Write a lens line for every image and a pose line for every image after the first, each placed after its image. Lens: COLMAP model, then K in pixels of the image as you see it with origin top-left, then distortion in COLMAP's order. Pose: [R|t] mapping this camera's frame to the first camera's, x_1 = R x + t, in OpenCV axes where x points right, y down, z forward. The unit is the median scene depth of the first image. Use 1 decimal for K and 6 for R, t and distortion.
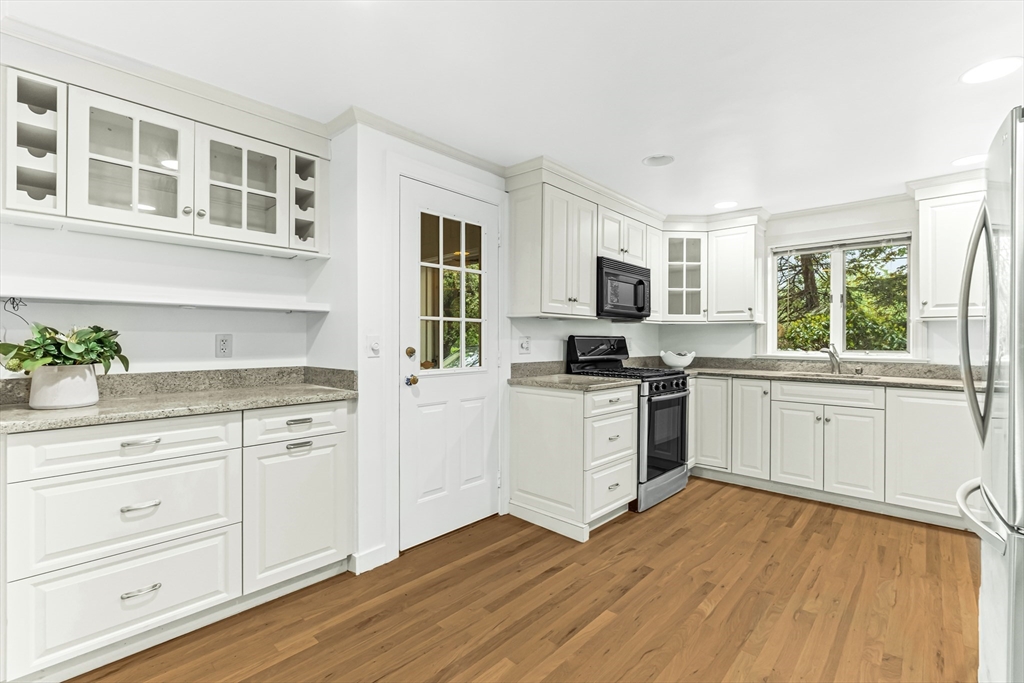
lens RADIAL K [[462.5, 0, 510.8], [0, 462.5, 337.9], [0, 0, 1]] dist [-0.001198, -0.000234]
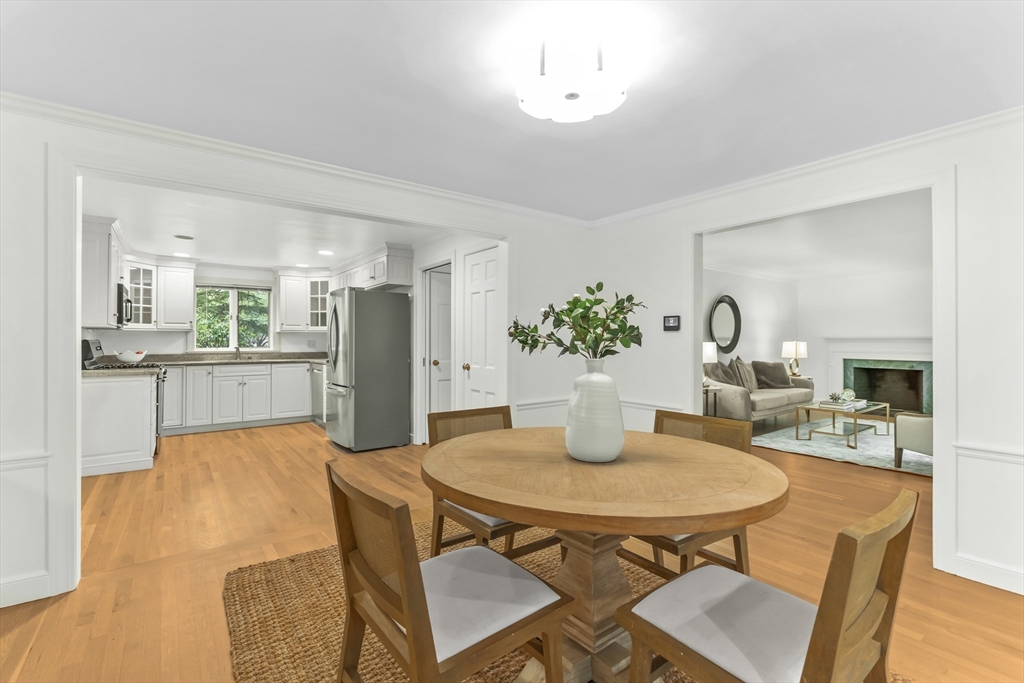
lens RADIAL K [[454.2, 0, 512.0], [0, 454.2, 341.5], [0, 0, 1]] dist [-0.001823, -0.000303]
pose [[0.193986, -0.009787, 0.980955, -0.817243], [-0.000965, 0.999948, 0.010168, -0.013322], [-0.981004, -0.002919, 0.193966, -0.384355]]
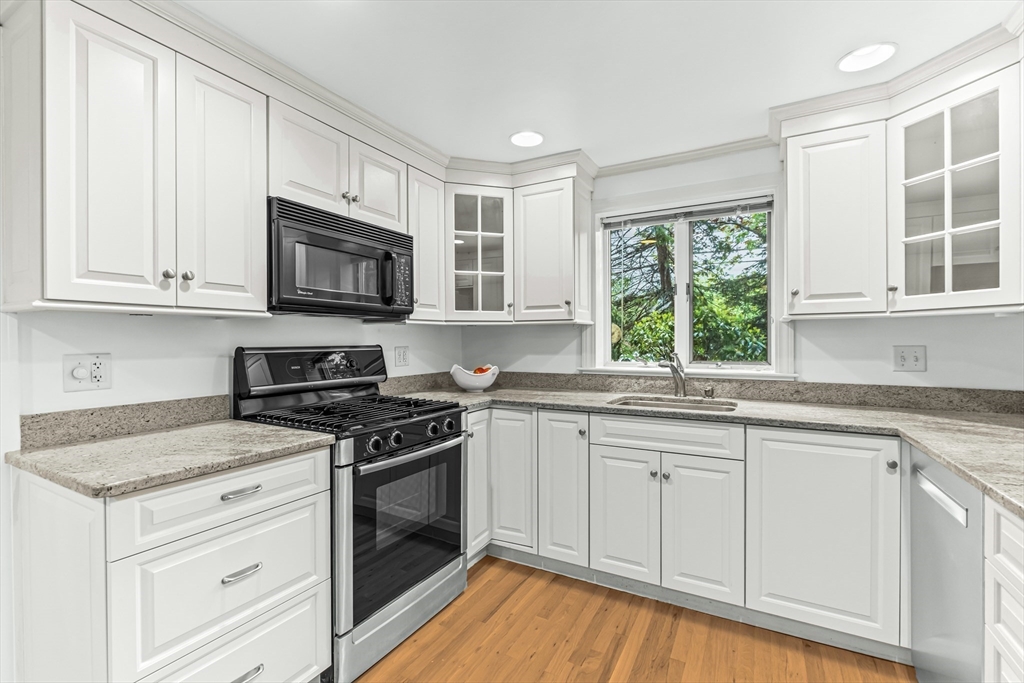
lens RADIAL K [[454.2, 0, 512.0], [0, 454.2, 341.5], [0, 0, 1]] dist [-0.001823, -0.000303]
pose [[0.973184, -0.010796, 0.229774, 0.298383], [0.008982, 0.999920, 0.008942, -0.013047], [-0.229852, -0.006639, 0.973203, 0.390723]]
